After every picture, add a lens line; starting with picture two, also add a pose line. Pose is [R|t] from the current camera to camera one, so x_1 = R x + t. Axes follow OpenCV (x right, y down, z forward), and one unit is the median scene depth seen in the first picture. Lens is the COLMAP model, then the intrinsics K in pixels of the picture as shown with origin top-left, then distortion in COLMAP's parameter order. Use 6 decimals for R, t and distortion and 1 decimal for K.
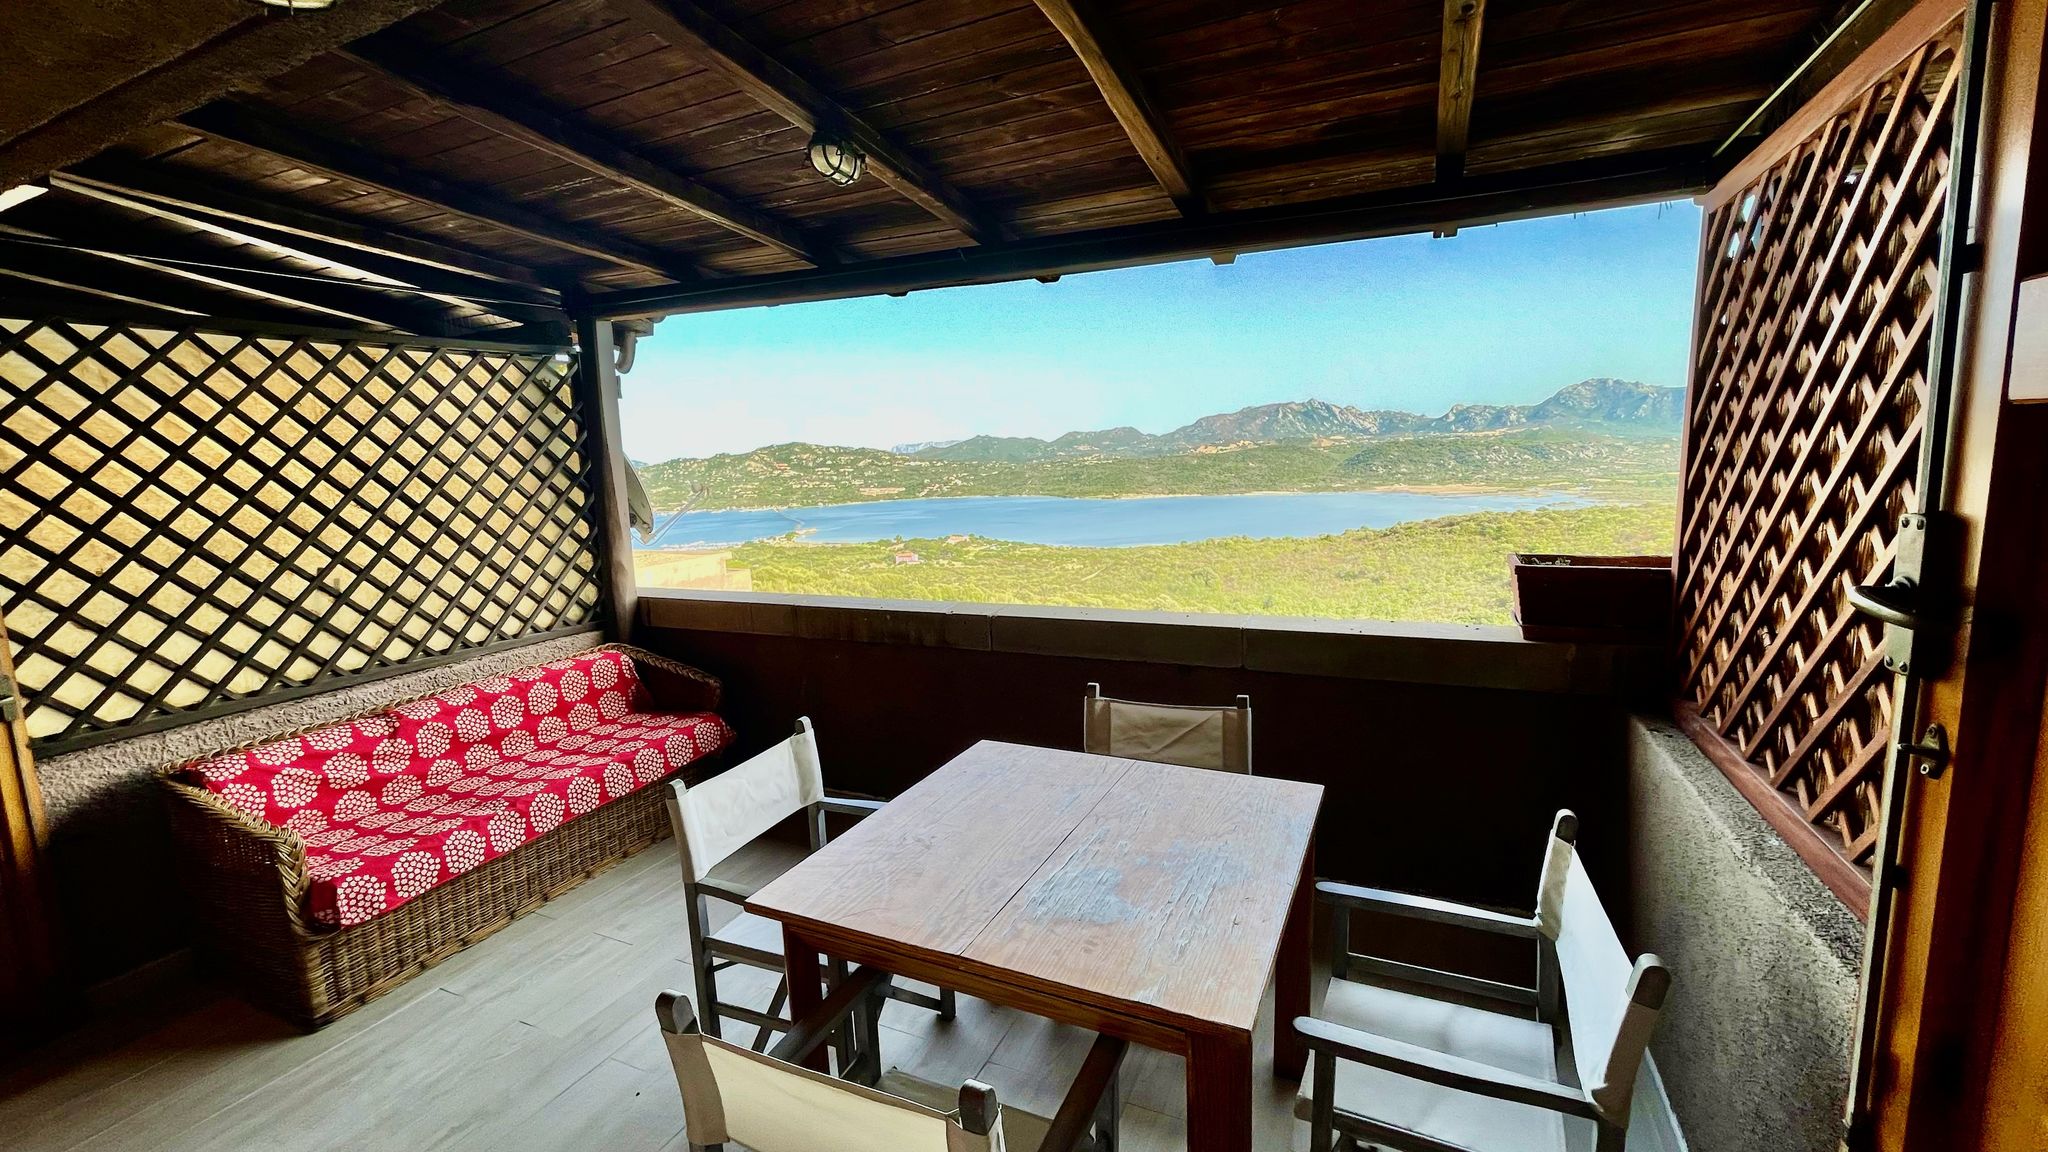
lens RADIAL K [[826.6, 0, 1026.5], [0, 826.6, 570.5], [0, 0, 1]] dist [-0.004518, 0.001708]
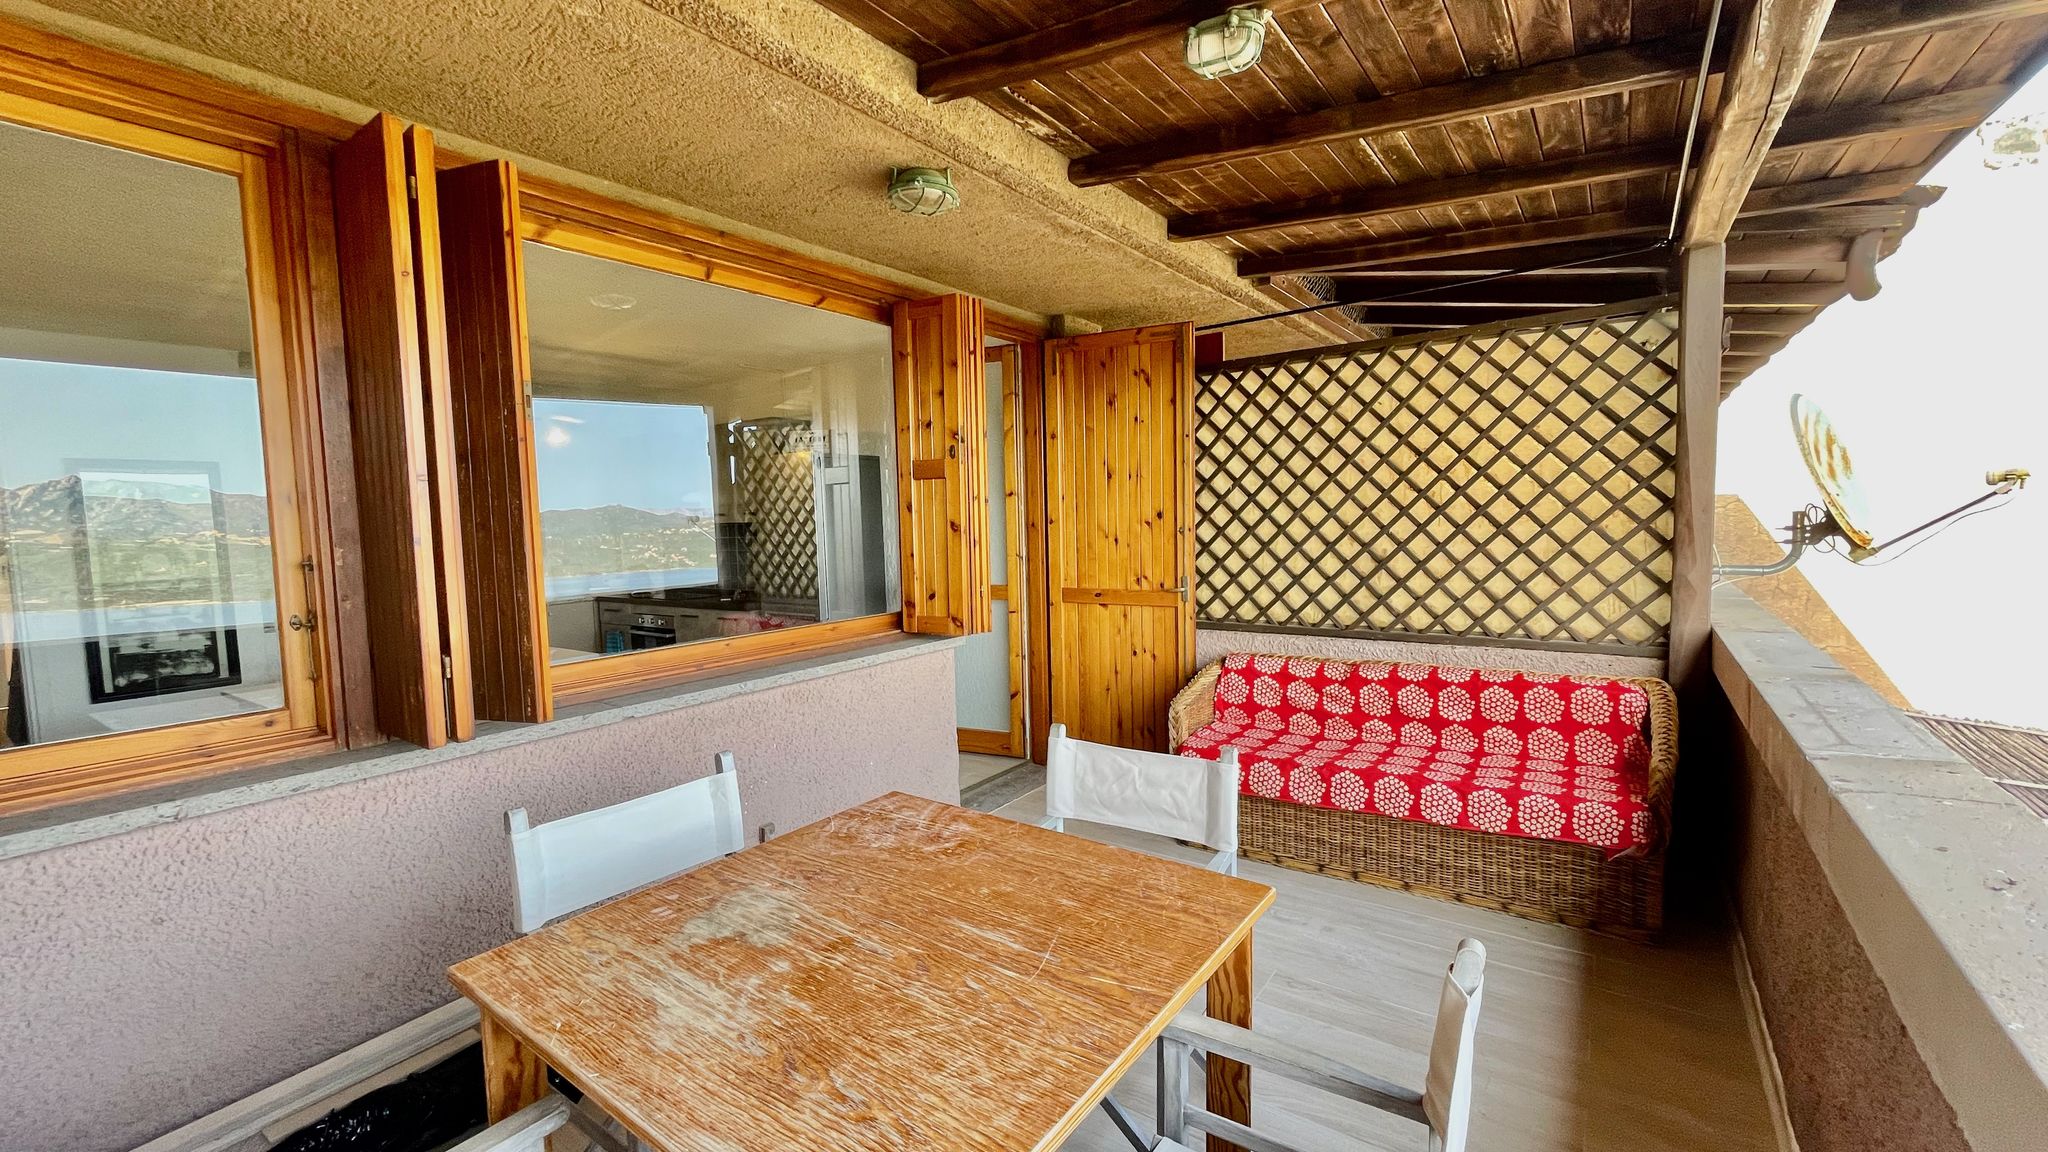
lens RADIAL K [[826.6, 0, 1031.3], [0, 826.6, 574.7], [0, 0, 1]] dist [-0.004518, 0.001708]
pose [[-0.177345, 0.121454, -0.976626, 0.417481], [-0.103780, 0.984515, 0.141280, -0.067250], [0.978661, 0.126410, -0.161995, 0.695725]]
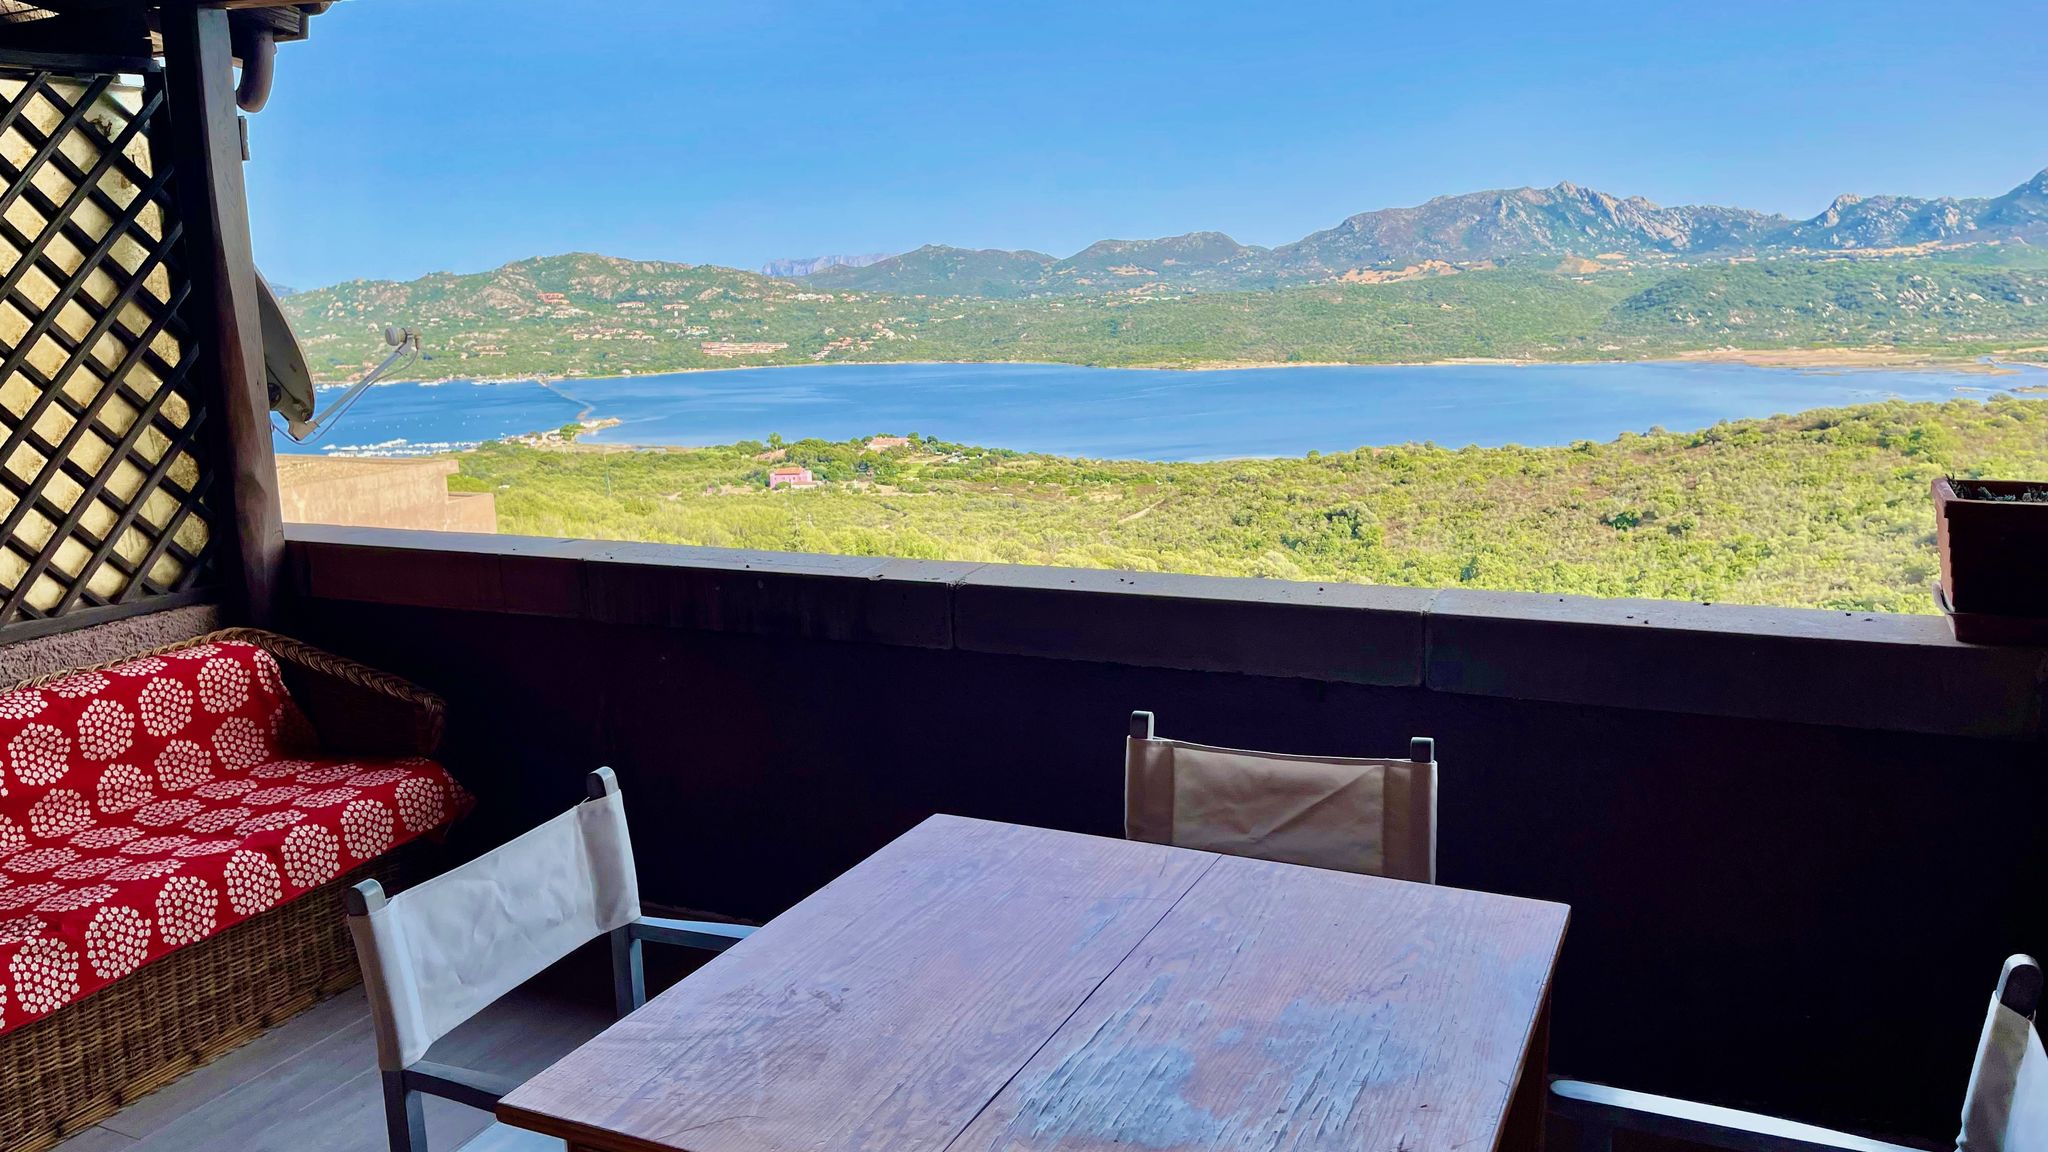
lens RADIAL K [[1553.2, 0, 1020.5], [0, 1553.2, 575.2], [0, 0, 1]] dist [0.034849, -0.022284]
pose [[0.999916, 0.012460, 0.003549, -0.003179], [-0.012611, 0.998847, 0.046326, 0.001686], [-0.002968, -0.046367, 0.998920, -0.004821]]
